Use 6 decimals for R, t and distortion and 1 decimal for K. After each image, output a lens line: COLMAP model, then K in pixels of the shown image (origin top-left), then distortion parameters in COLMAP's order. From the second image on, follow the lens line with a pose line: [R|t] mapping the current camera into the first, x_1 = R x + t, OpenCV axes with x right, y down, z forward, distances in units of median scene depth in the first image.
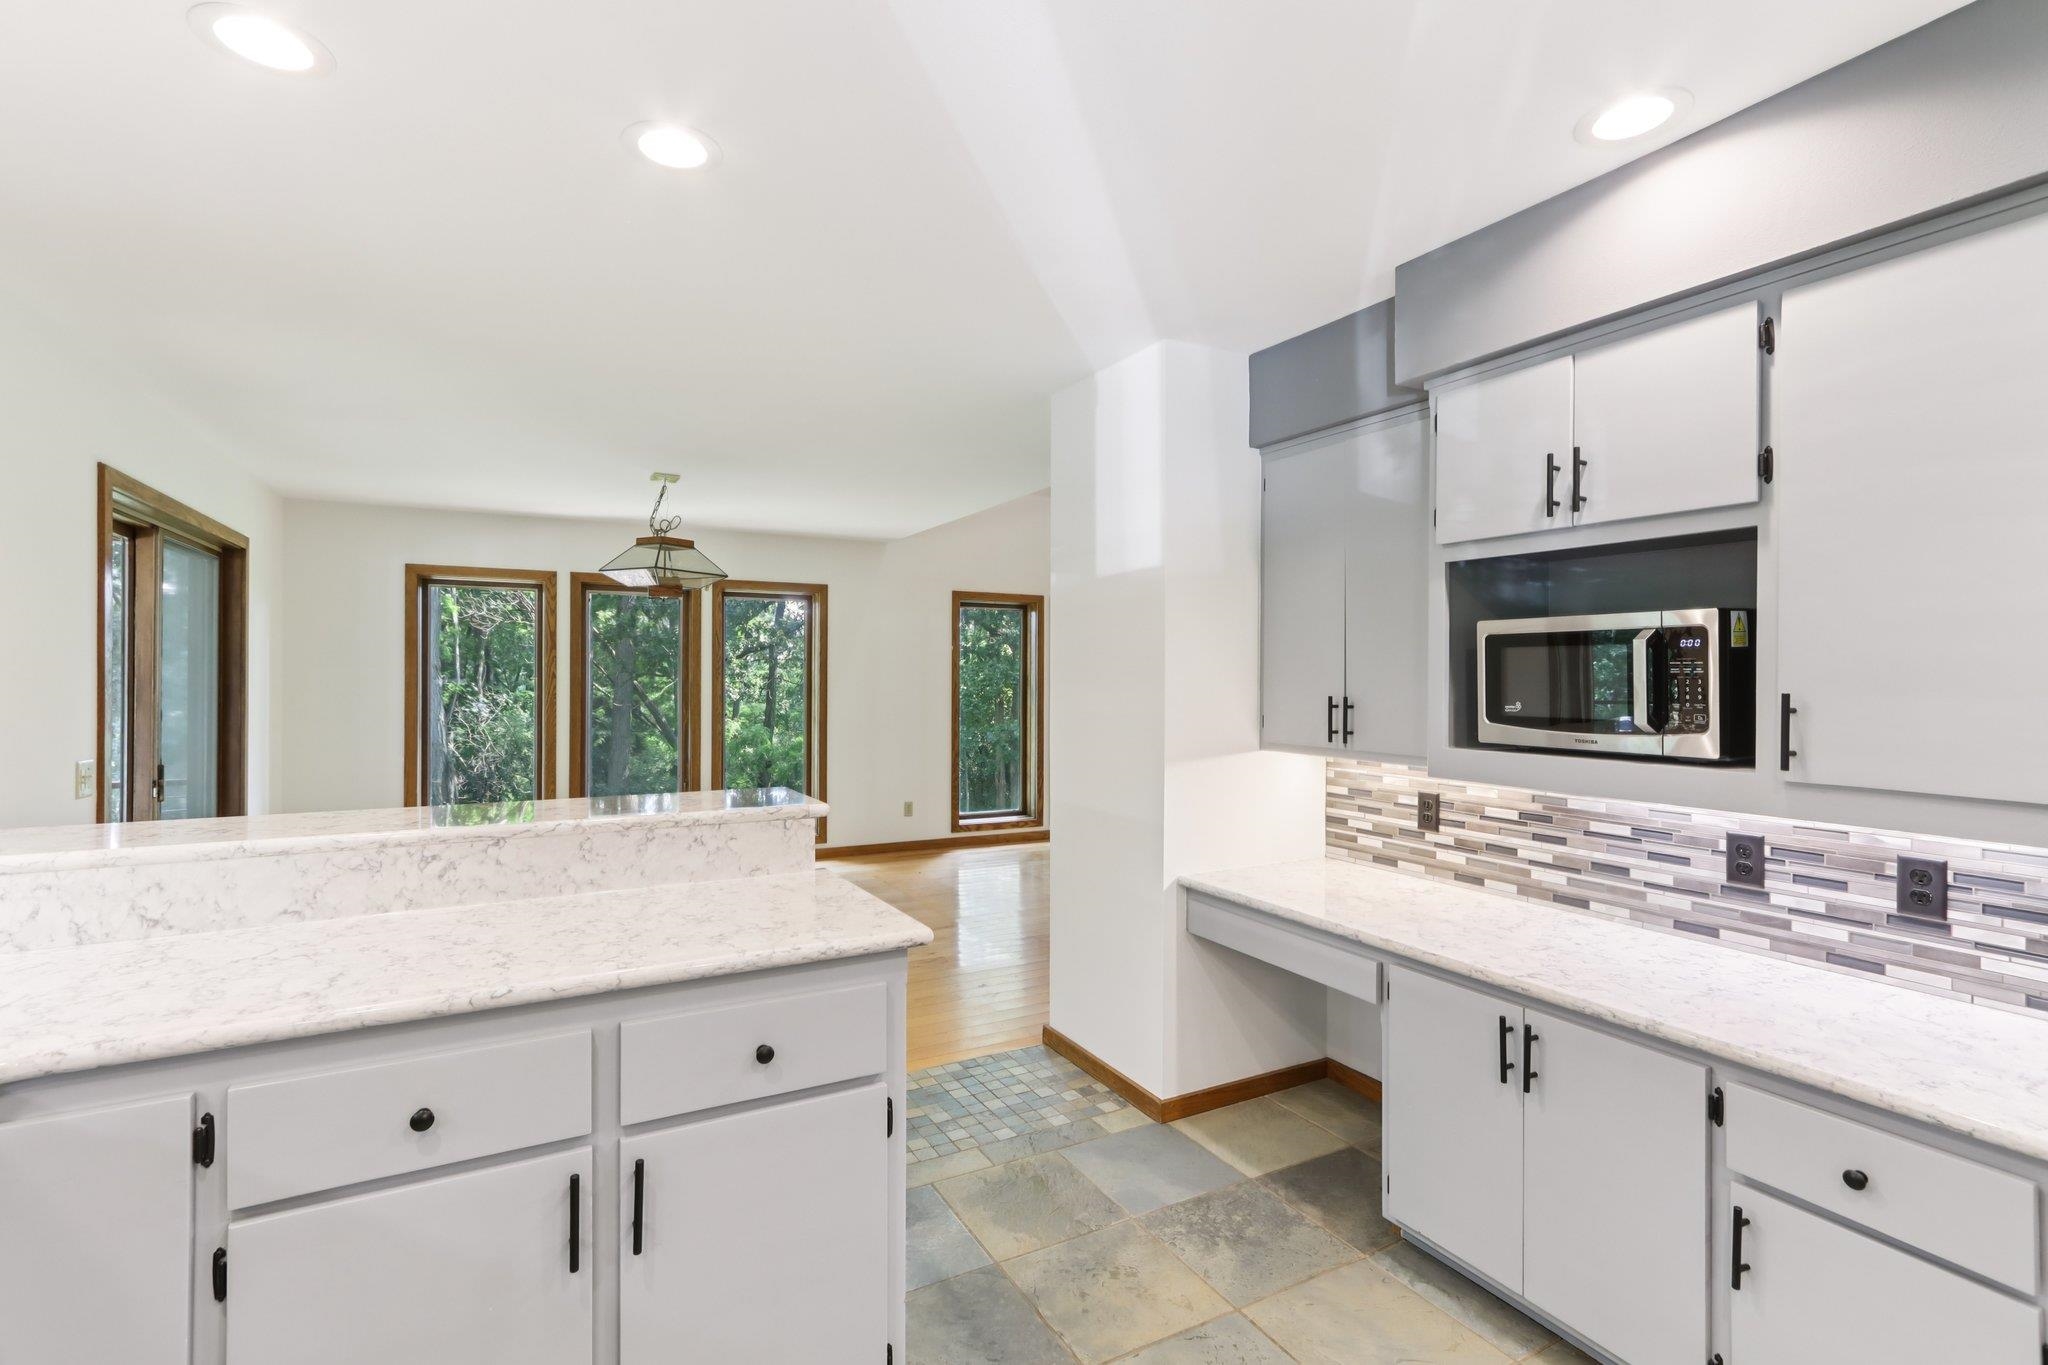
lens RADIAL K [[942.0, 0, 1043.1], [0, 942.0, 685.9], [0, 0, 1]] dist [0.004065, 0.001546]
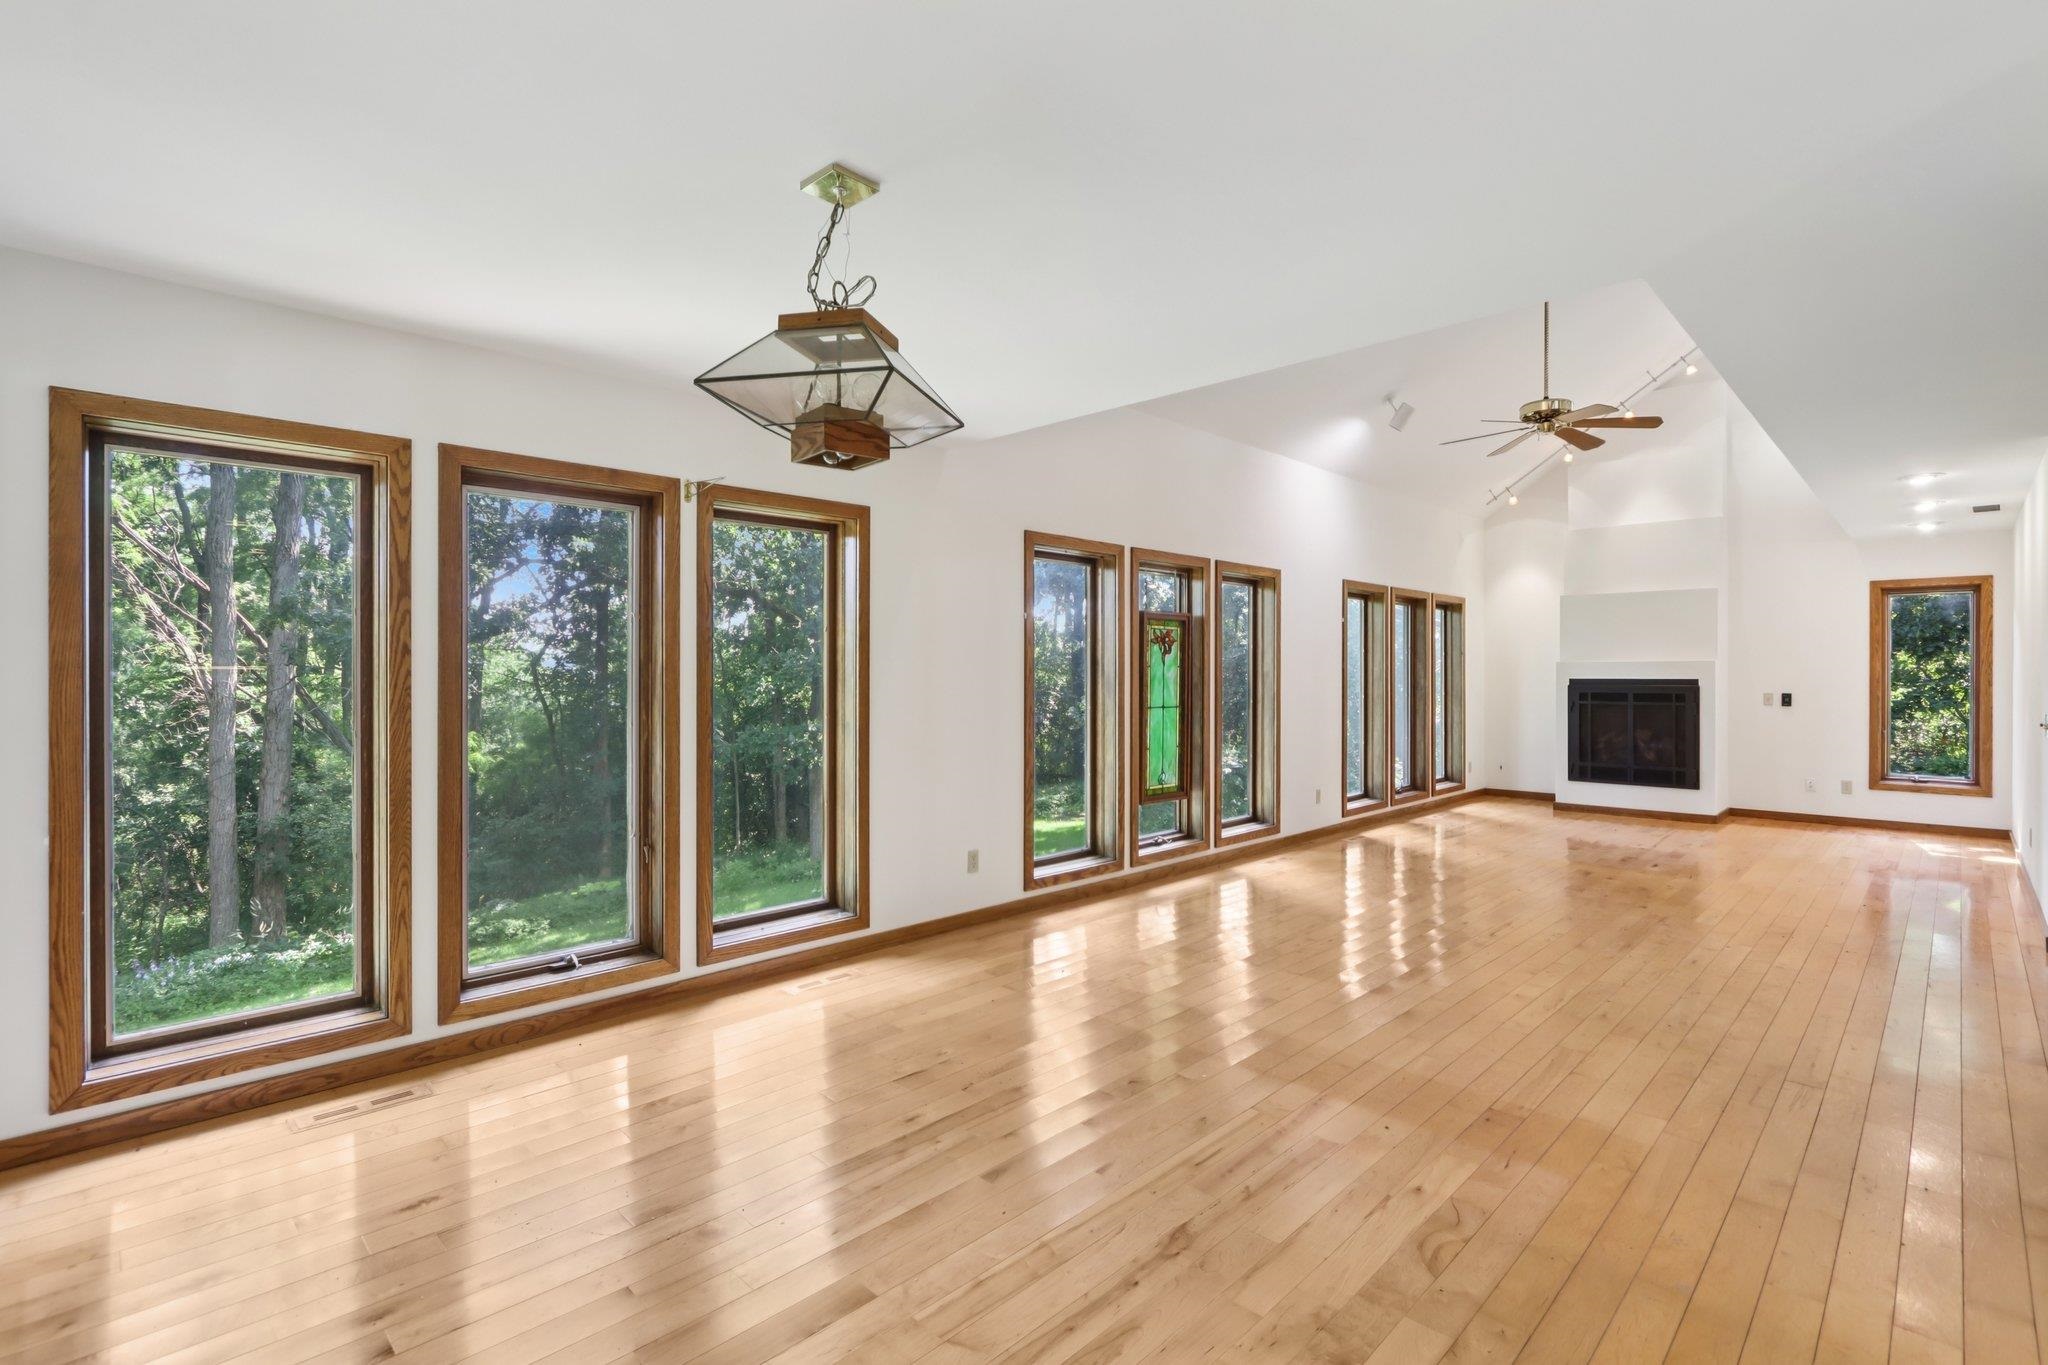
lens RADIAL K [[942.0, 0, 1032.4], [0, 942.0, 663.1], [0, 0, 1]] dist [0.004065, 0.001546]
pose [[0.960668, -0.003126, 0.277683, -0.548029], [0.009706, 0.999704, -0.022324, 0.017679], [-0.277531, 0.024141, 0.960413, 0.694828]]
